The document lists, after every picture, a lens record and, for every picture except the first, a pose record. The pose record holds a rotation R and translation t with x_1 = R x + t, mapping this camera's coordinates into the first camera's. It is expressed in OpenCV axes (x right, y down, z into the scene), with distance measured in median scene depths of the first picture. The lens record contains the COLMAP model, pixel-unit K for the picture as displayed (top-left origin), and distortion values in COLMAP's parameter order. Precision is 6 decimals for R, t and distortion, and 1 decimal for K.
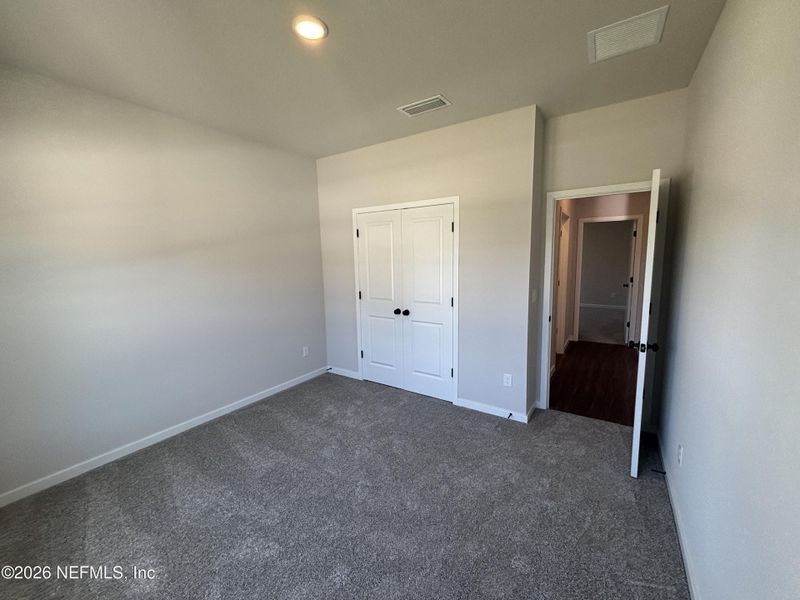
lens RADIAL K [[321.3, 0, 404.4], [0, 321.3, 299.2], [0, 0, 1]] dist [0.003963, -0.000525]
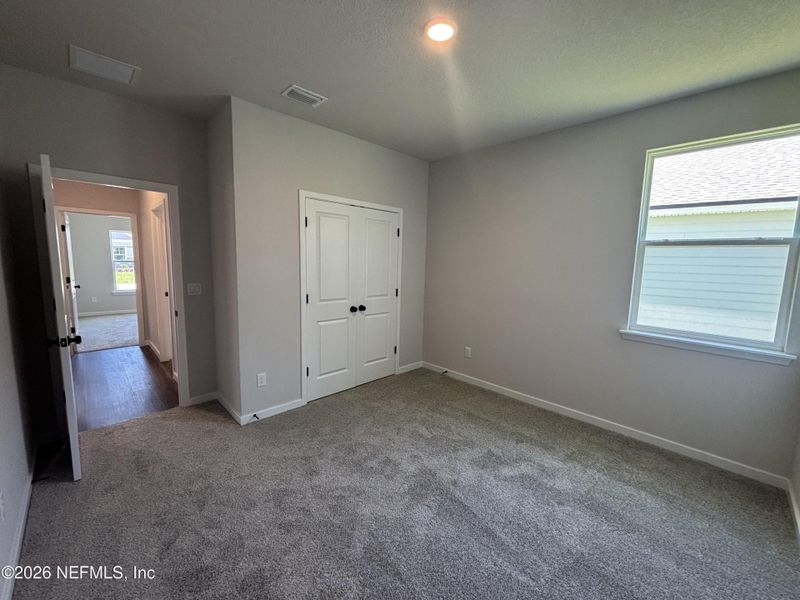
lens RADIAL K [[321.3, 0, 401.6], [0, 321.3, 299.3], [0, 0, 1]] dist [0.003963, -0.000525]
pose [[0.187830, -0.103827, 0.976698, -0.960523], [0.095689, 0.991601, 0.087009, -0.063953], [-0.977529, 0.077116, 0.196188, 0.664280]]
